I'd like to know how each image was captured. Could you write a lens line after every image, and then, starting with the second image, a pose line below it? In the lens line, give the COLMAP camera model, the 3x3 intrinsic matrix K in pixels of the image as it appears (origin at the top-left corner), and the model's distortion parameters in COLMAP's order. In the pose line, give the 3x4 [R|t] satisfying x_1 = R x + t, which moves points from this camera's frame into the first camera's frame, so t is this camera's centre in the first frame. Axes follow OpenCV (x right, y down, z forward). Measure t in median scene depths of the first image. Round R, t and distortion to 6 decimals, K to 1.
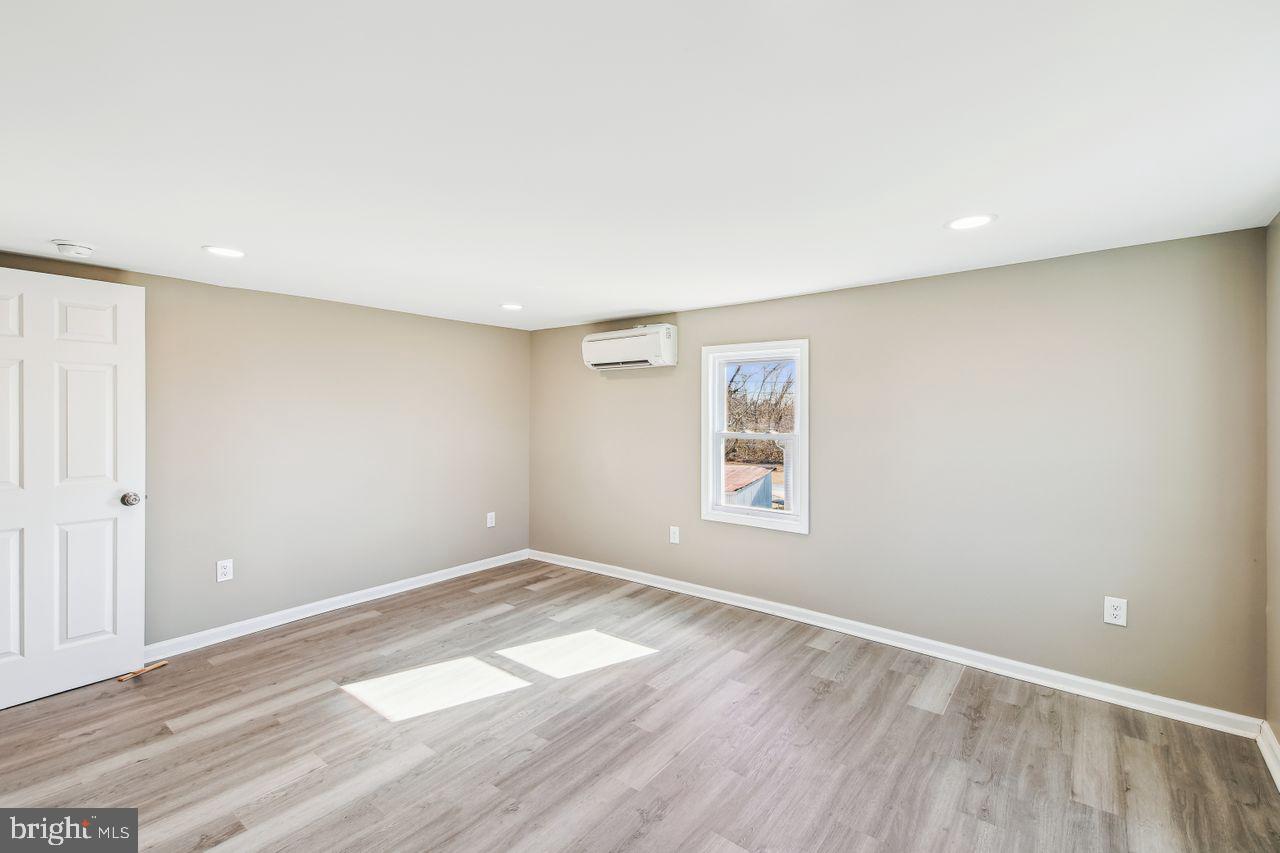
lens RADIAL K [[561.6, 0, 642.6], [0, 561.6, 419.9], [0, 0, 1]] dist [0.045569, -0.018549]
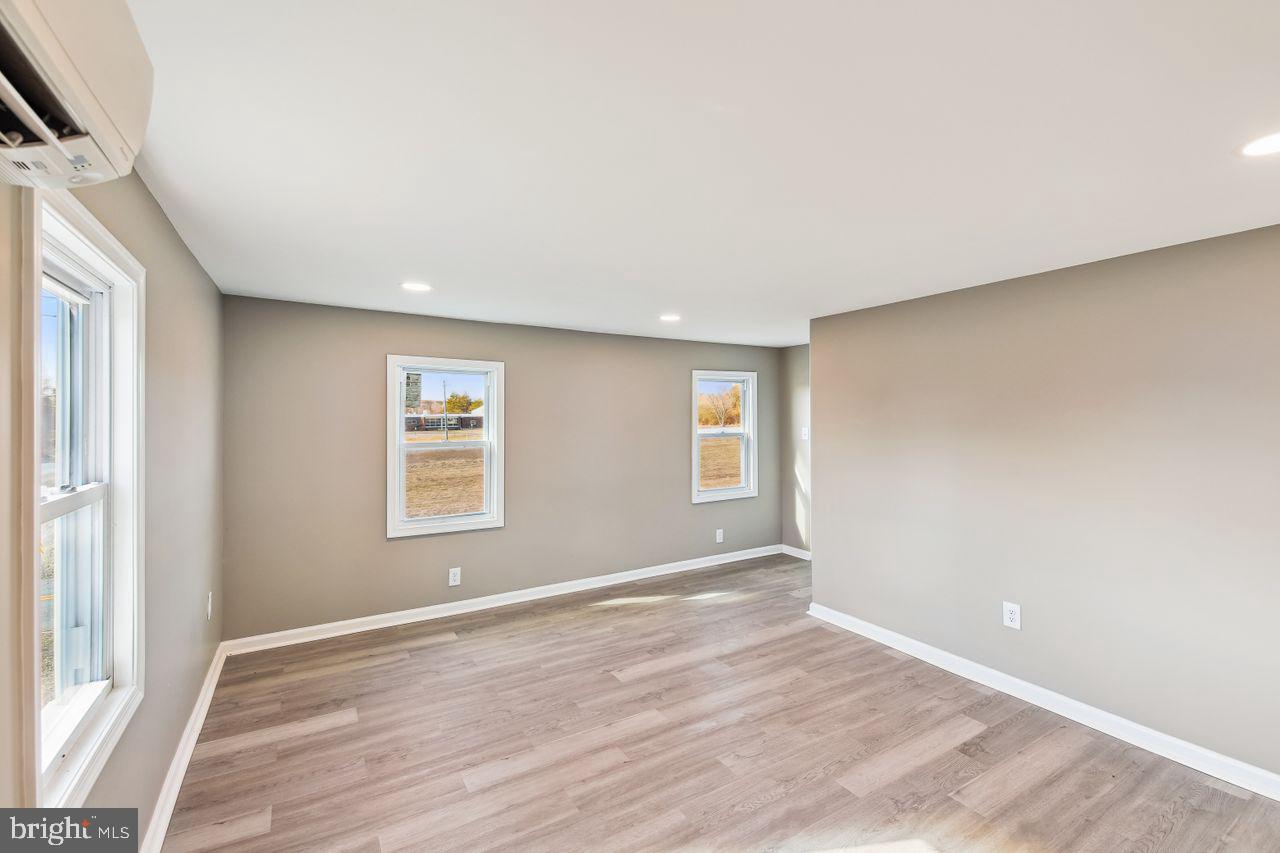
lens RADIAL K [[551.6, 0, 646.7], [0, 551.6, 415.0], [0, 0, 1]] dist [0.045974, -0.017589]
pose [[-0.942309, 0.004336, 0.334717, -0.311686], [0.007079, 0.999951, 0.006976, -0.033737], [-0.334670, 0.008943, -0.942293, 1.620705]]
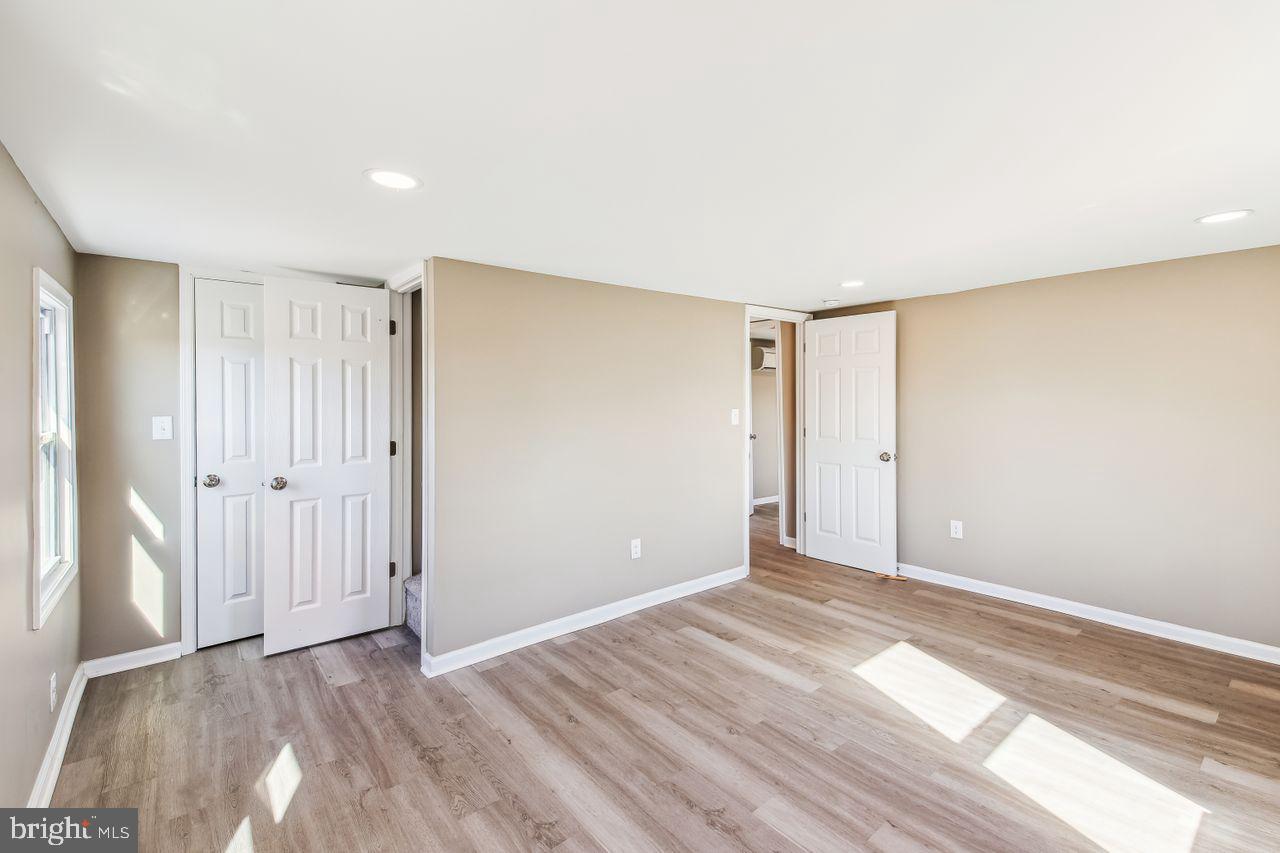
lens RADIAL K [[551.2, 0, 648.9], [0, 551.2, 397.8], [0, 0, 1]] dist [0.042754, -0.017904]
pose [[-0.206088, 0.003357, -0.978528, 0.665425], [-0.003658, 0.999984, 0.004201, -0.018965], [0.978527, 0.004446, -0.206073, 0.741579]]
